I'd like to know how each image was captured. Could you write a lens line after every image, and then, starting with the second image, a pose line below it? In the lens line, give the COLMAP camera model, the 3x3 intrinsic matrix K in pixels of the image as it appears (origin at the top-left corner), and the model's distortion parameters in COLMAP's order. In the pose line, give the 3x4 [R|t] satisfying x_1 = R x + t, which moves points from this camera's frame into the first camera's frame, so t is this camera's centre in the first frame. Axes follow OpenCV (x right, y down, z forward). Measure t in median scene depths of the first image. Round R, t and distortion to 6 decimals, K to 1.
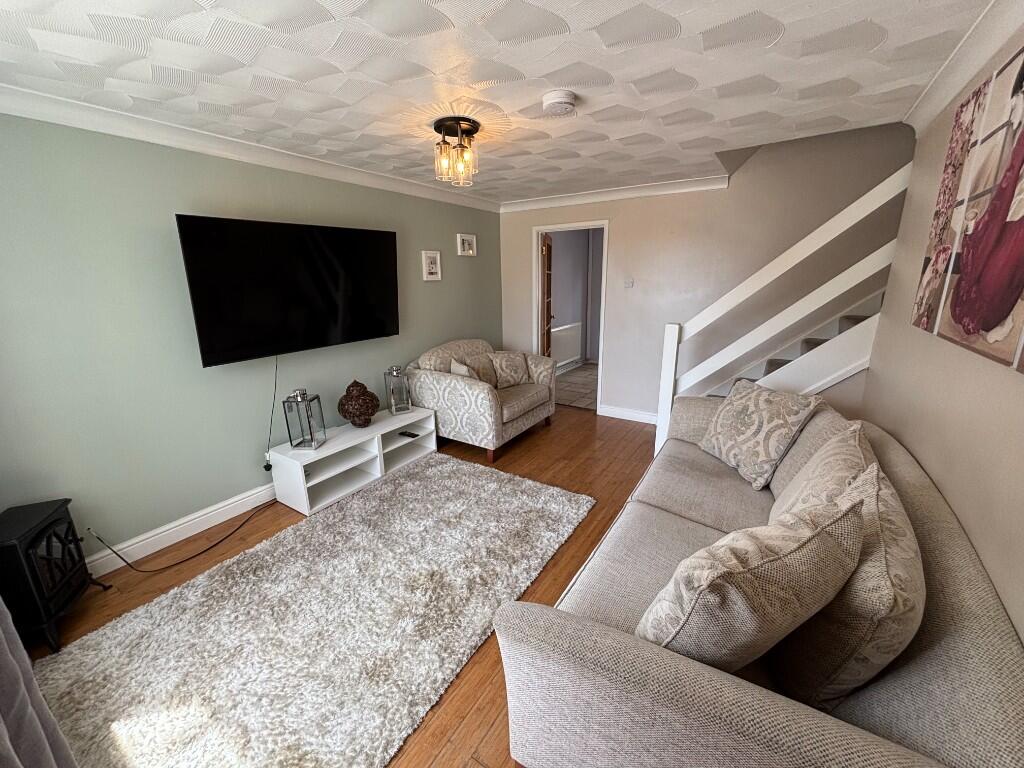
lens RADIAL K [[412.6, 0, 512.0], [0, 412.6, 384.0], [0, 0, 1]] dist [0.000746, 0.000752]
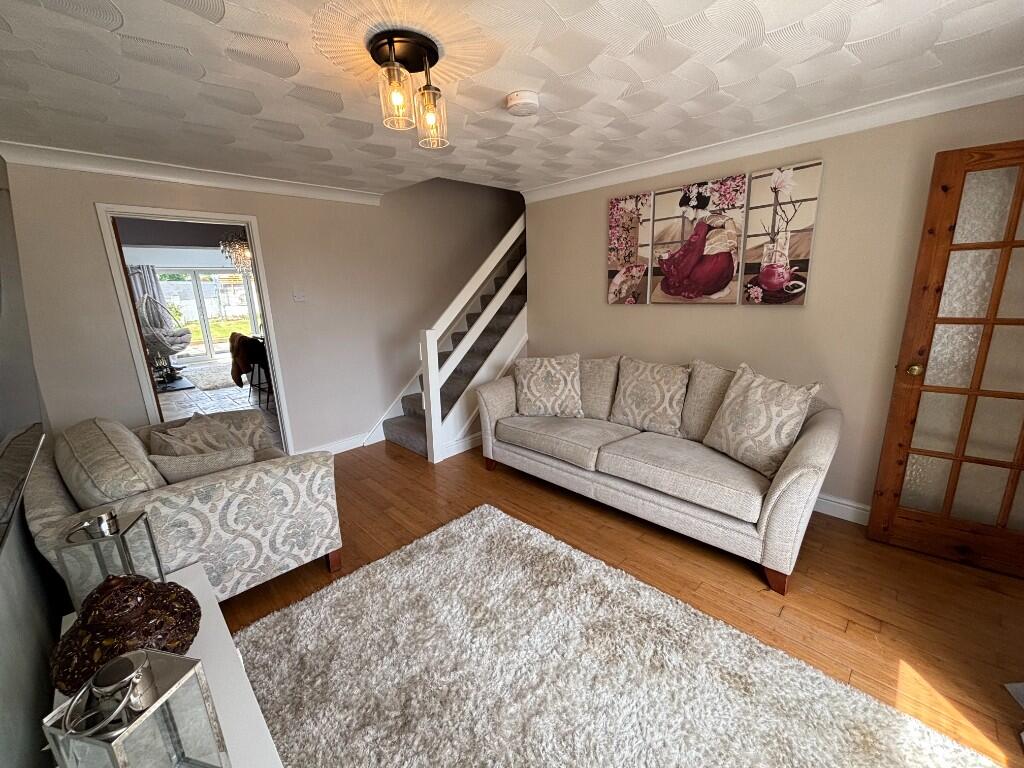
lens RADIAL K [[412.6, 0, 512.0], [0, 412.6, 384.0], [0, 0, 1]] dist [0.000746, 0.000752]
pose [[0.198025, -0.219286, 0.955353, -0.736895], [0.277341, 0.947361, 0.159964, -0.149646], [-0.940142, 0.233282, 0.248419, 0.687547]]
